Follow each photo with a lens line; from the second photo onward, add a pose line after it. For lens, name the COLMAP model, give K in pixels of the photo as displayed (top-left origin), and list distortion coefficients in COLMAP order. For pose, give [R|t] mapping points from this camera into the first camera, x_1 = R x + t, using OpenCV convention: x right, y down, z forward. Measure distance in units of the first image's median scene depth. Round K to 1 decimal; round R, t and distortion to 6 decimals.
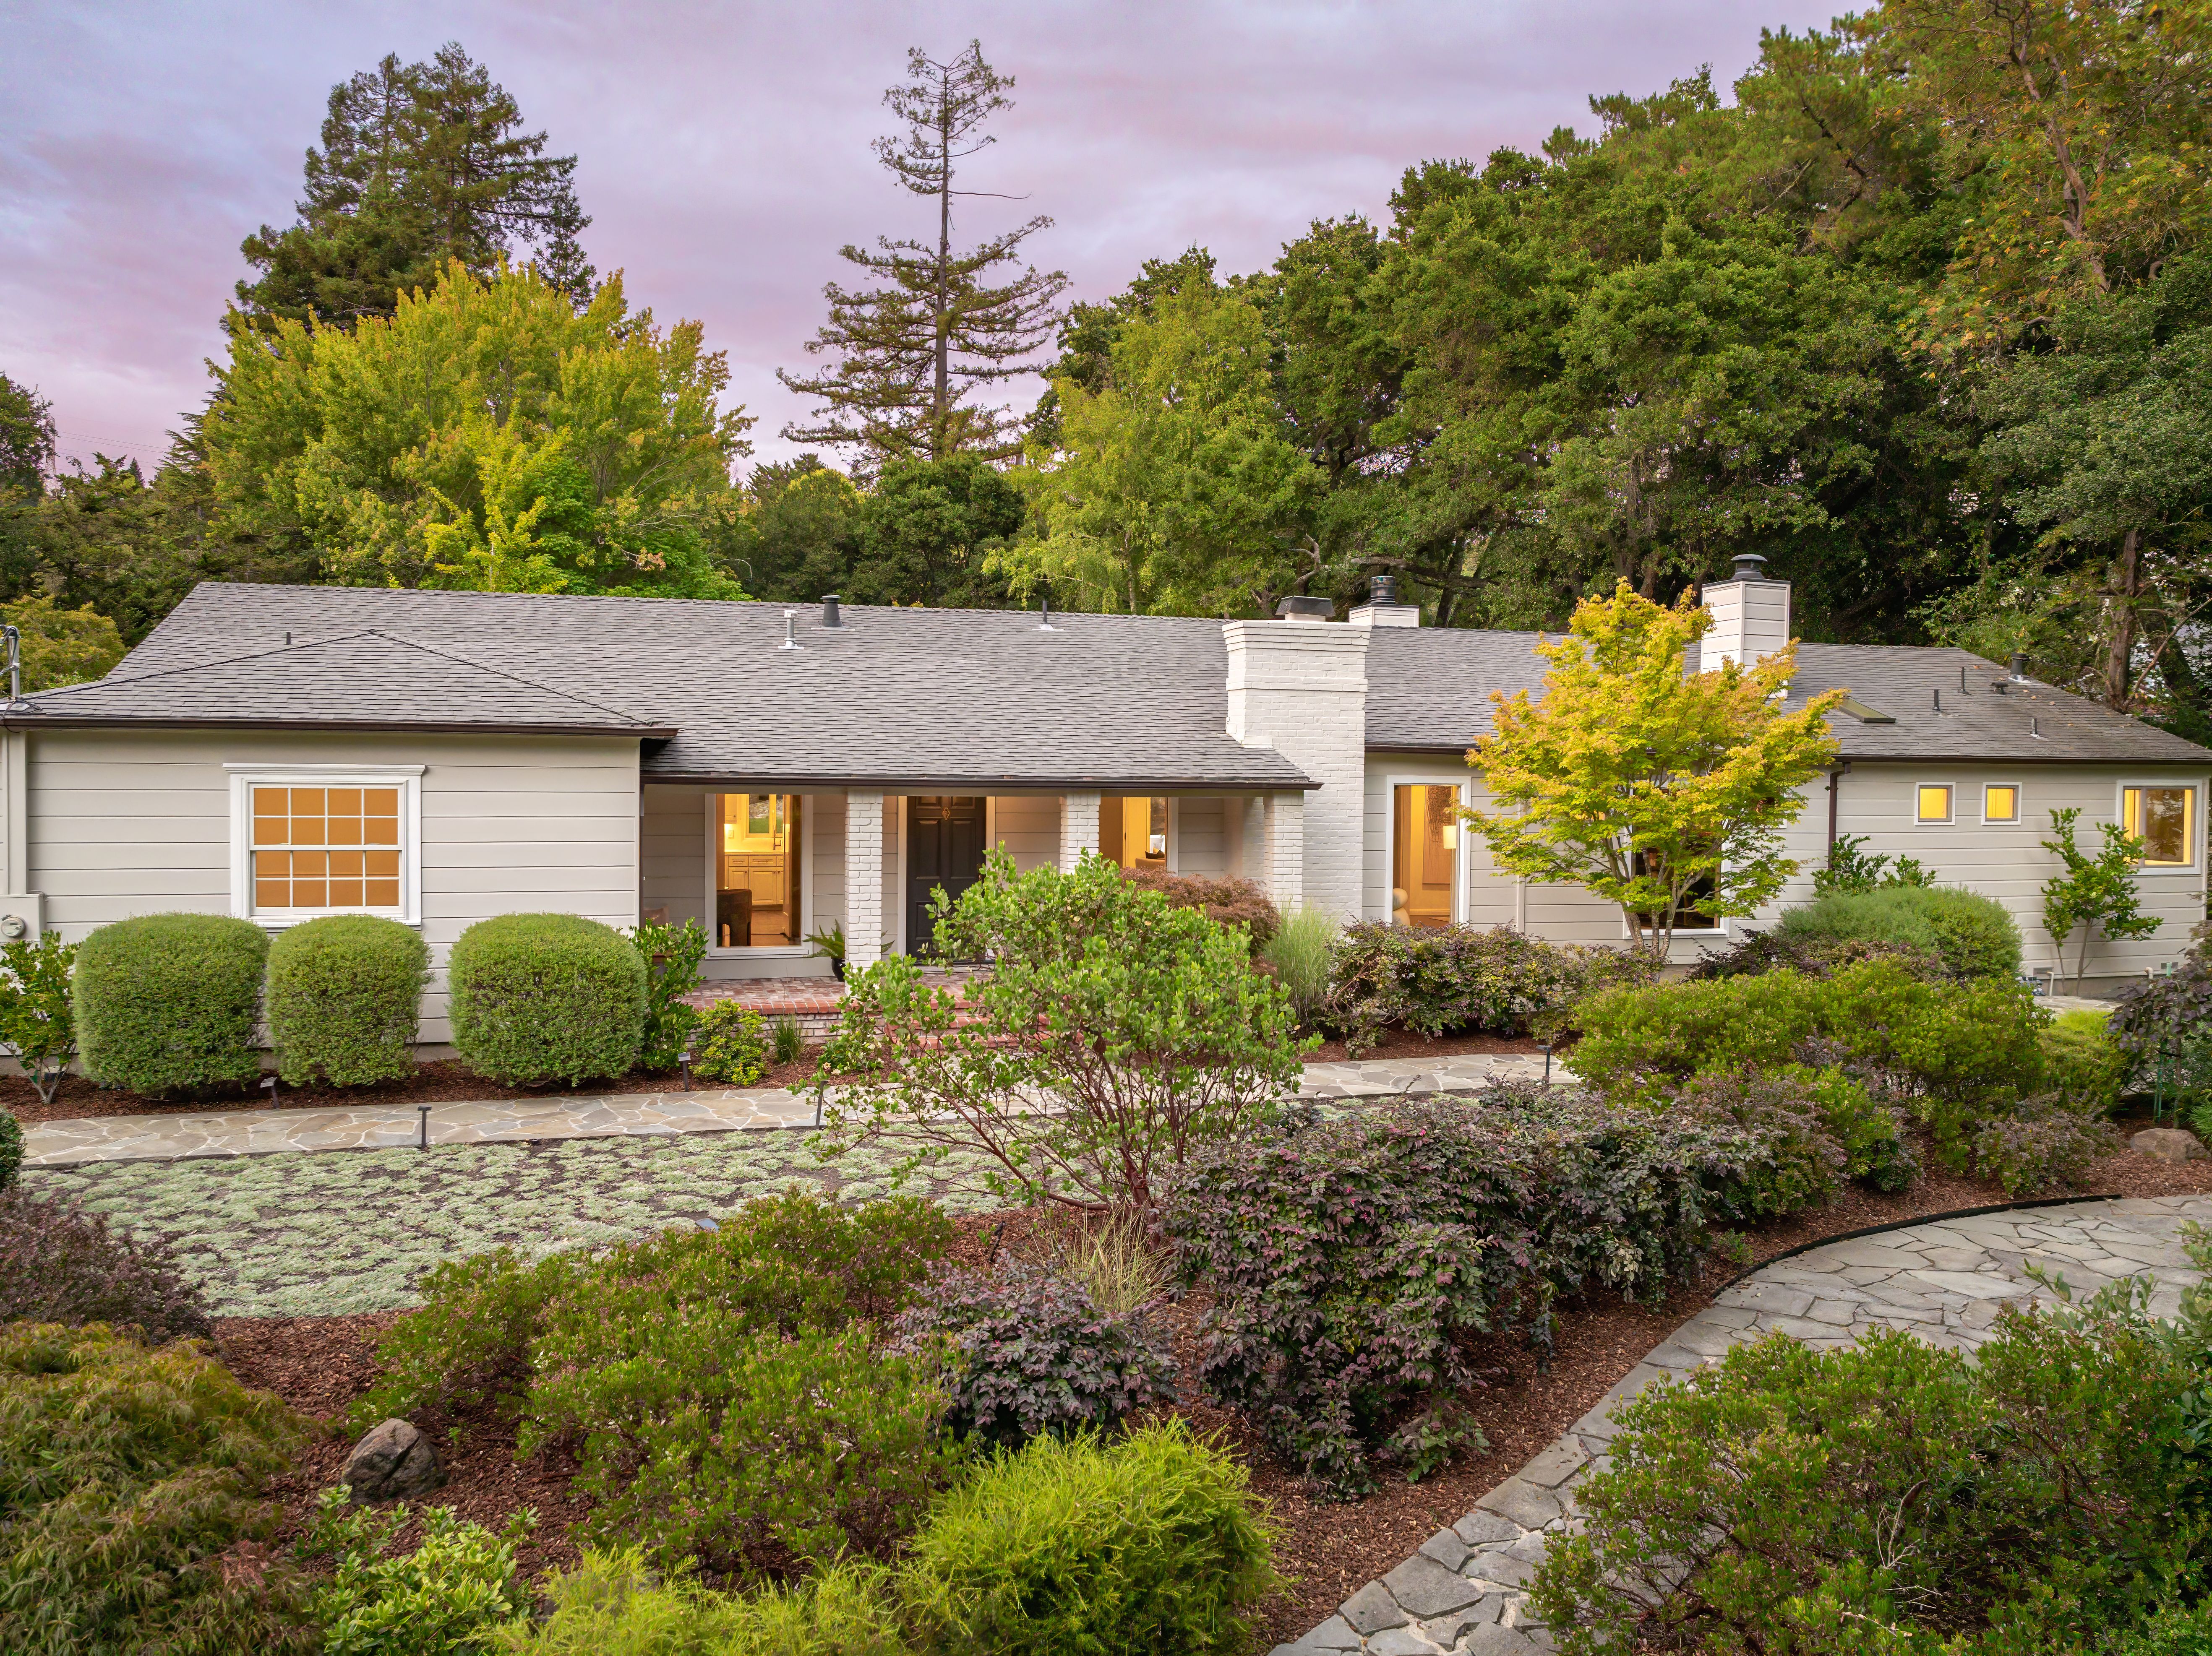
lens RADIAL K [[1563.4, 0, 1141.0], [0, 1563.4, 829.3], [0, 0, 1]] dist [-0.011817, -0.028981]
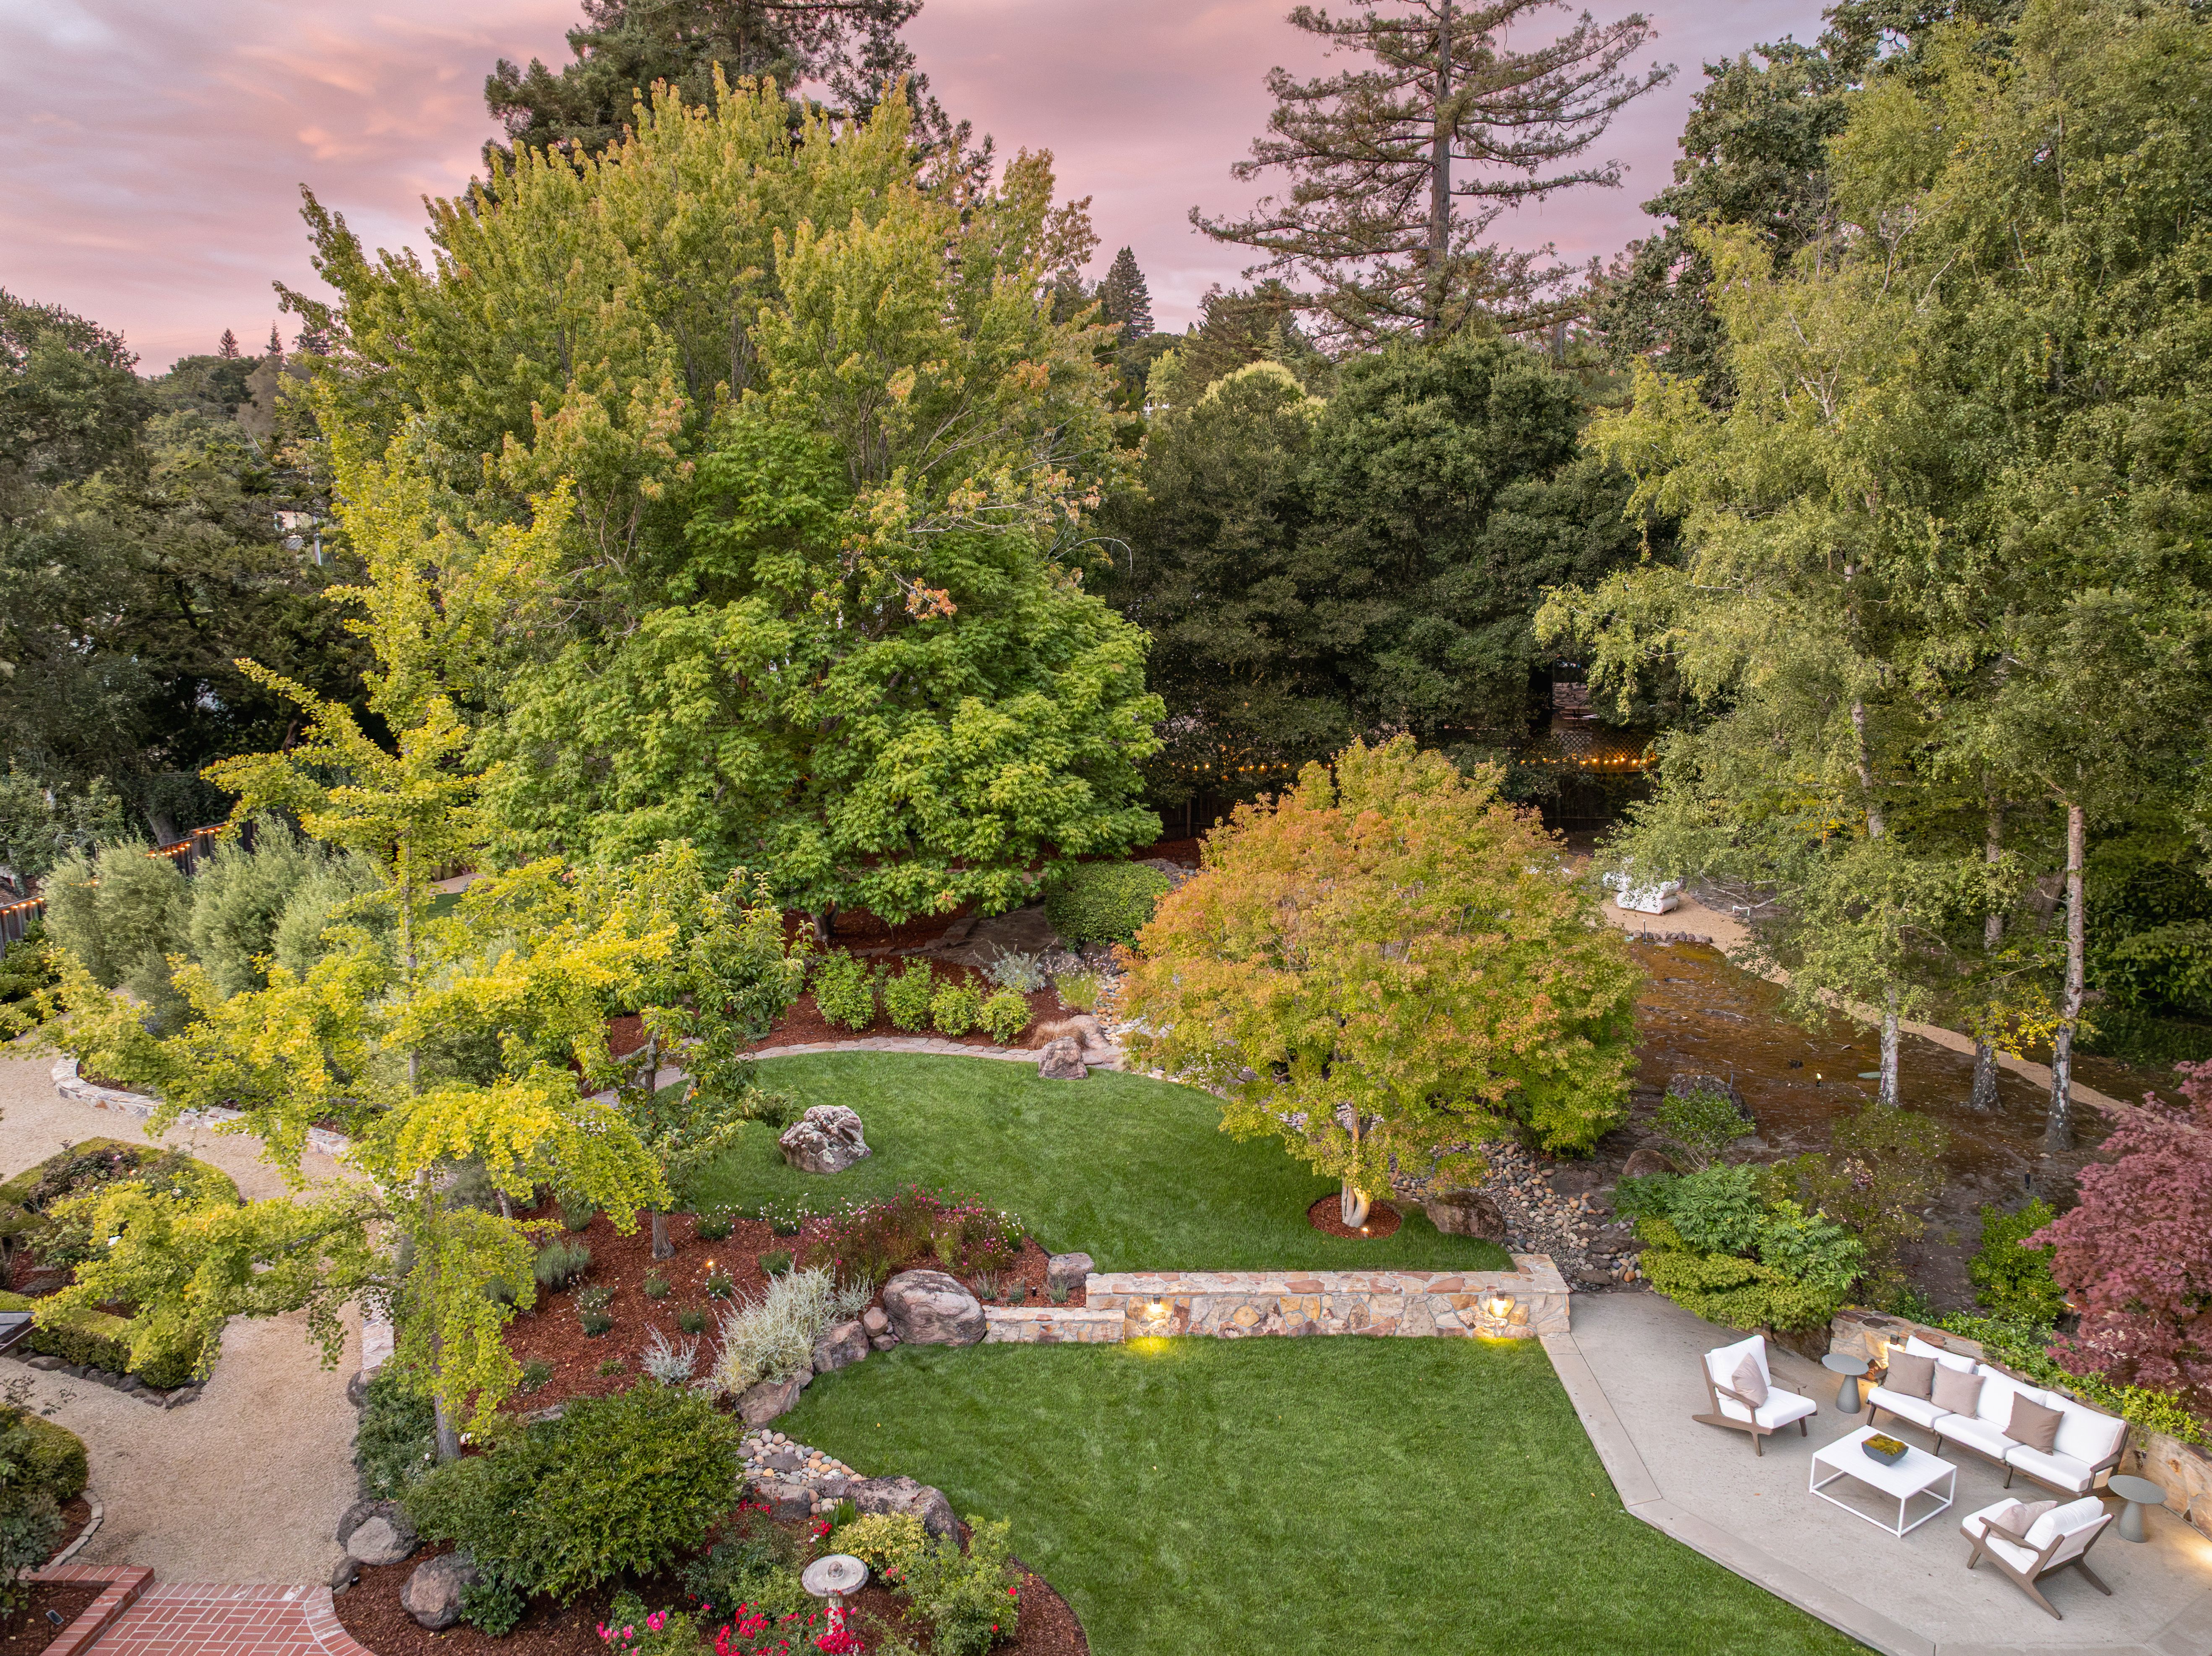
lens RADIAL K [[1870.4, 0, 1103.2], [0, 1870.4, 912.6], [0, 0, 1]] dist [-0.013459, -0.047441]
pose [[0.957168, 0.031355, -0.287830, -0.031763], [-0.004704, 0.995672, 0.092823, -0.070829], [0.289495, -0.087493, 0.953173, 0.208273]]
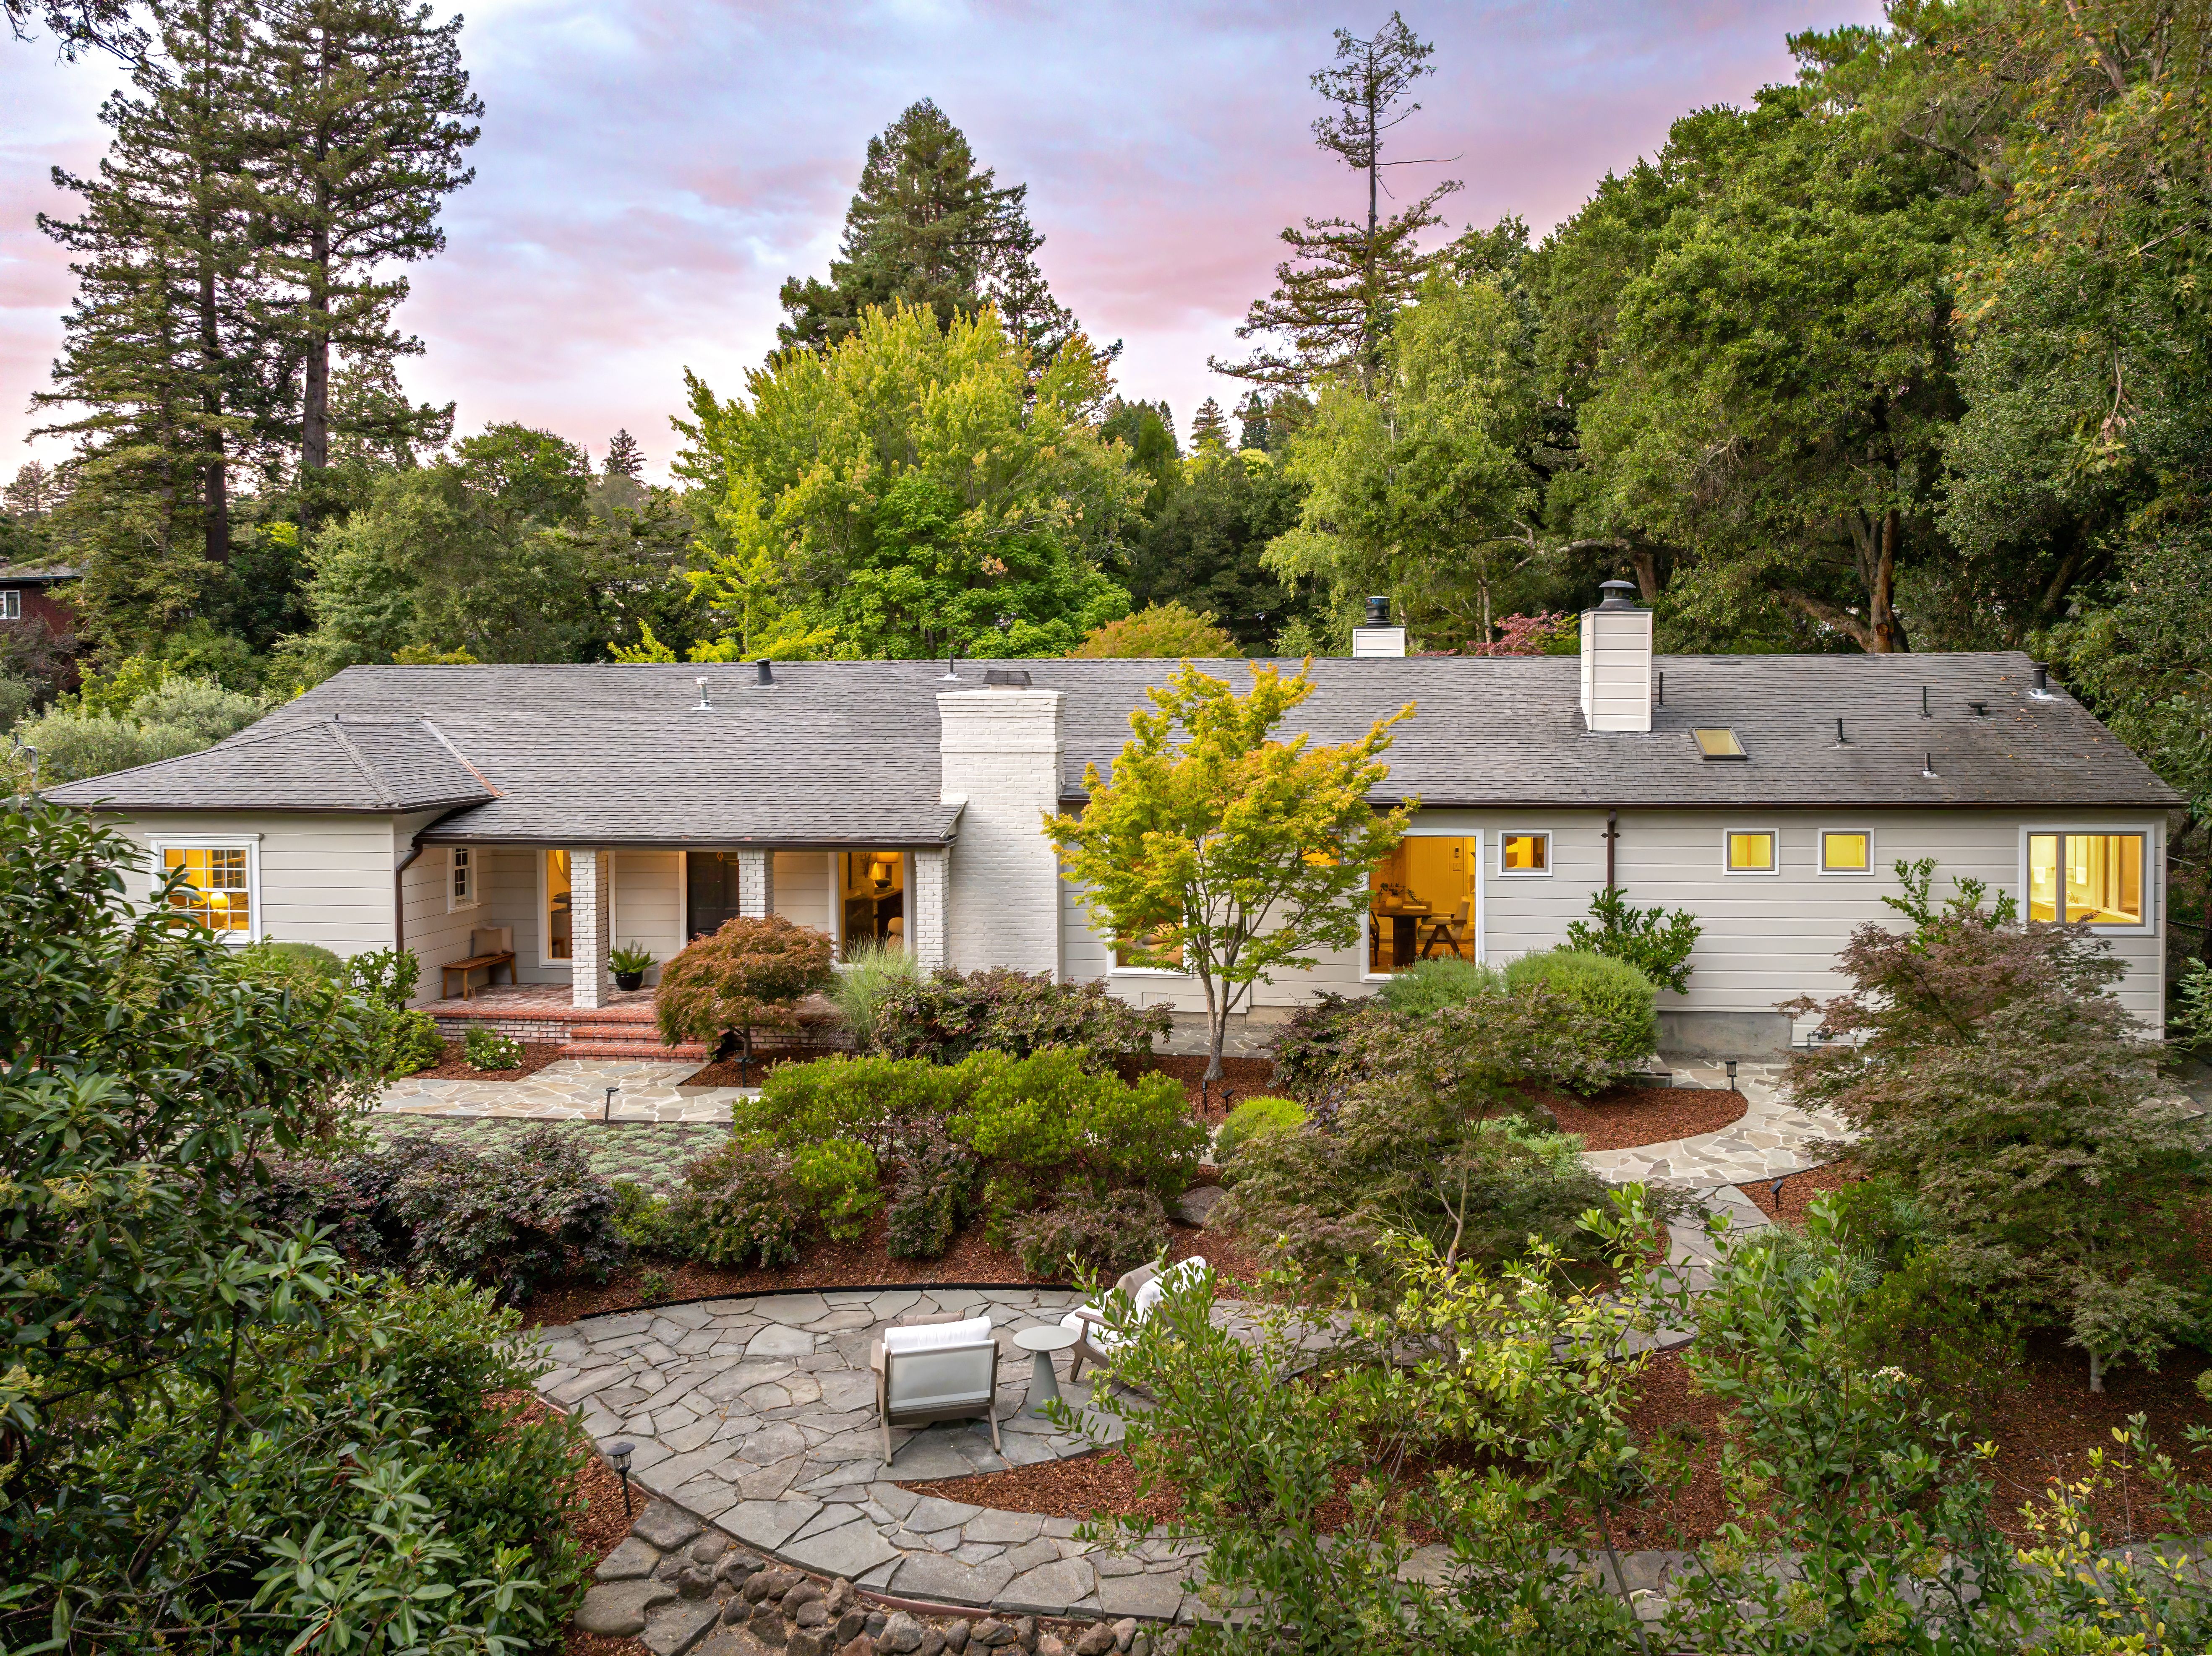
lens RADIAL K [[1576.3, 0, 1108.5], [0, 1576.3, 772.3], [0, 0, 1]] dist [-0.035496, -0.000934]
pose [[0.921521, 0.001134, -0.388327, 0.113717], [-0.001894, 0.999997, -0.001573, -0.013474], [0.388324, 0.002185, 0.921520, -0.001778]]
